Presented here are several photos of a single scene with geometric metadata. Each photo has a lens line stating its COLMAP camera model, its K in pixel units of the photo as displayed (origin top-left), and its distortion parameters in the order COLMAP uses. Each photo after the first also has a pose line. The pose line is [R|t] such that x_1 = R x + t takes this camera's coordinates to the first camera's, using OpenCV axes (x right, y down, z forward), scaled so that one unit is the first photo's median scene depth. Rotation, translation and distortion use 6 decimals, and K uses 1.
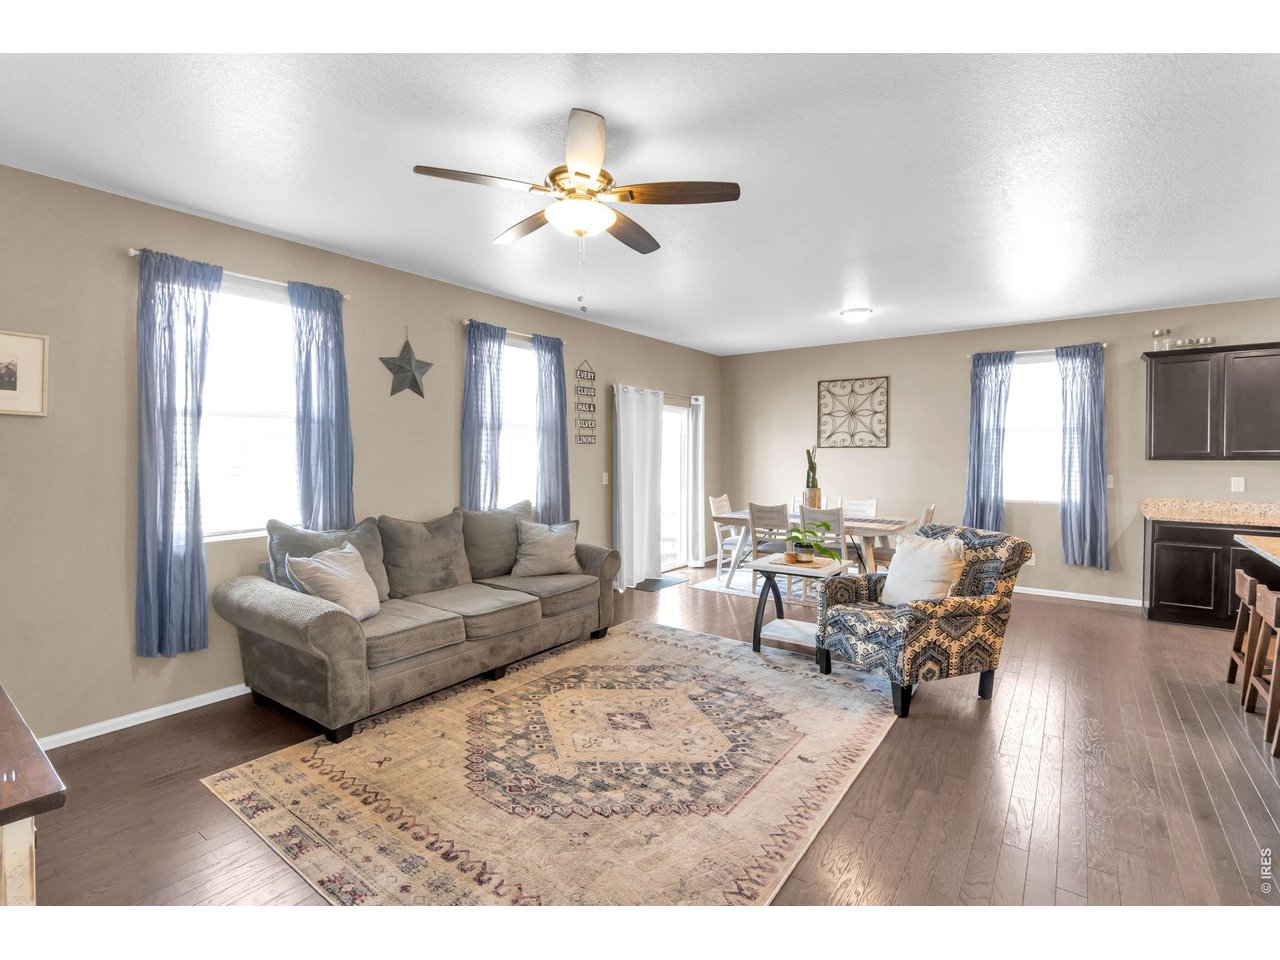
lens RADIAL K [[603.1, 0, 644.7], [0, 603.1, 465.2], [0, 0, 1]] dist [0.001031, 0.000896]
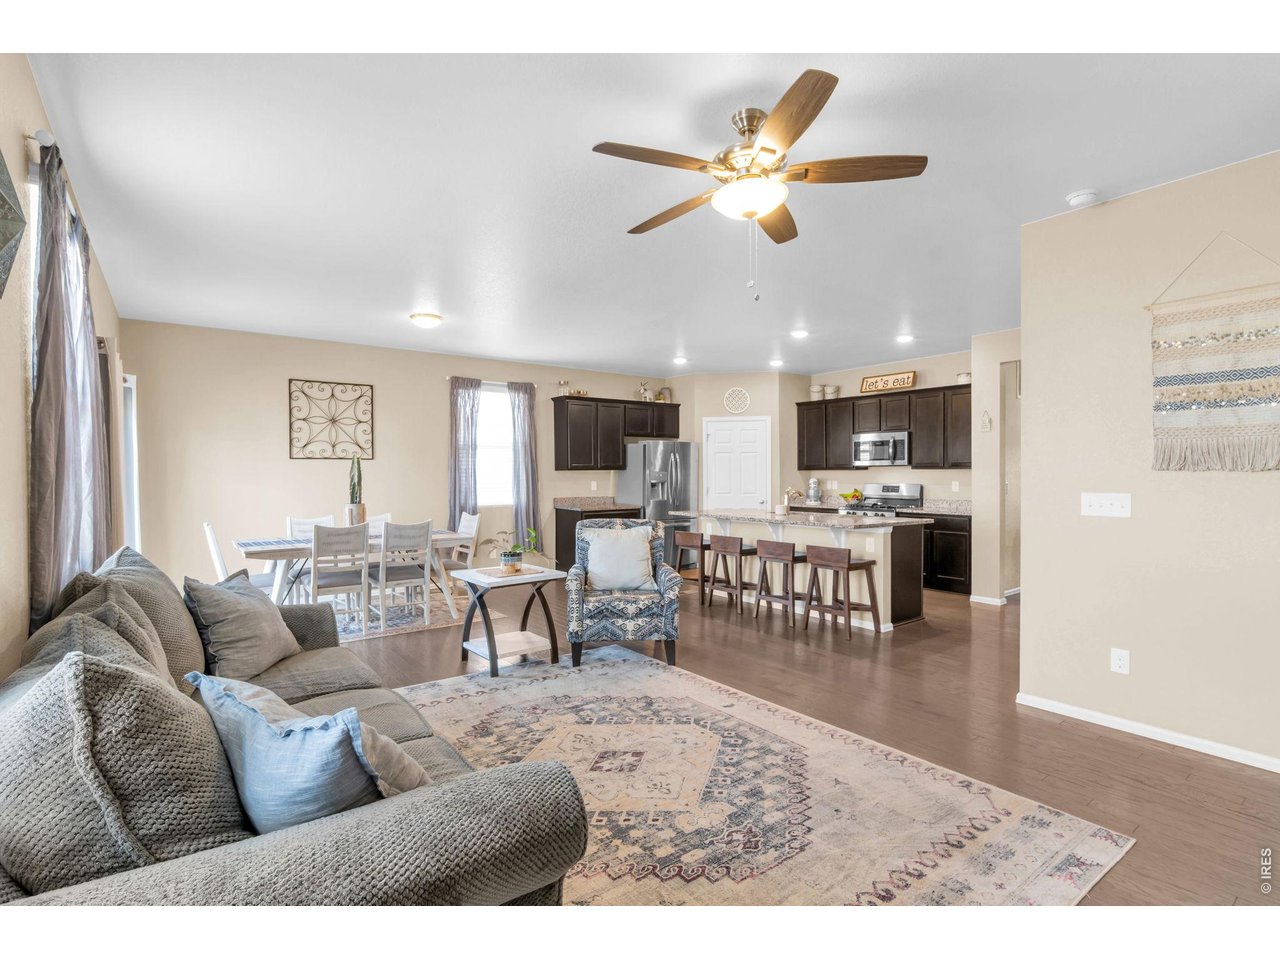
lens RADIAL K [[603.1, 0, 629.4], [0, 603.1, 476.9], [0, 0, 1]] dist [0.001031, 0.000896]
pose [[0.309875, -0.010530, 0.950719, -0.499289], [0.023630, 0.999715, 0.003371, 0.006144], [-0.950484, 0.021420, 0.310035, 0.415632]]
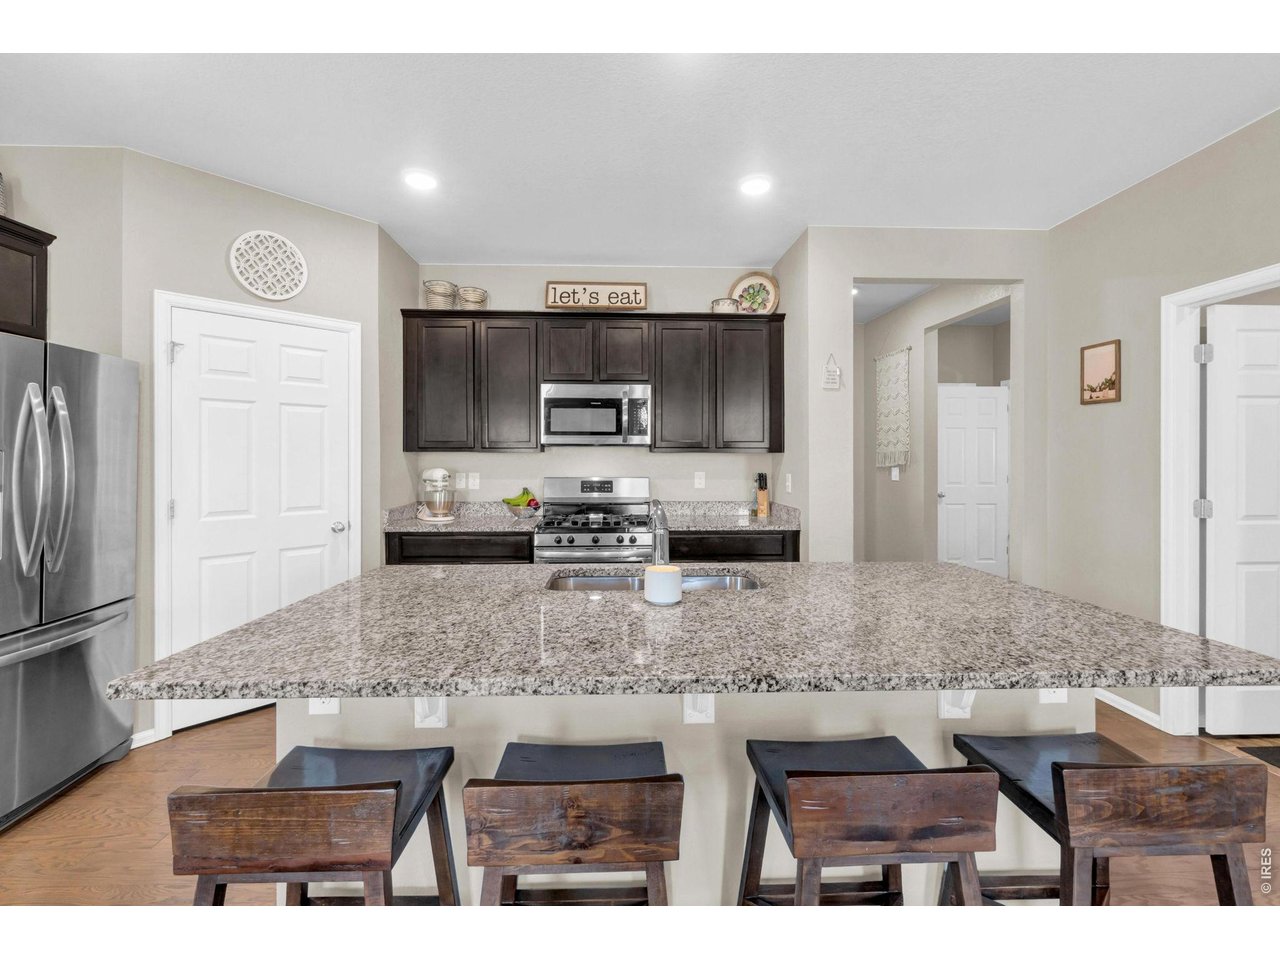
lens RADIAL K [[571.2, 0, 635.3], [0, 571.2, 454.8], [0, 0, 1]] dist [-0.003785, 0.001109]
pose [[-0.619138, -0.002456, 0.785278, 0.440783], [0.011573, 0.999858, 0.012251, 0.002916], [-0.785197, 0.016673, -0.619022, 0.707754]]
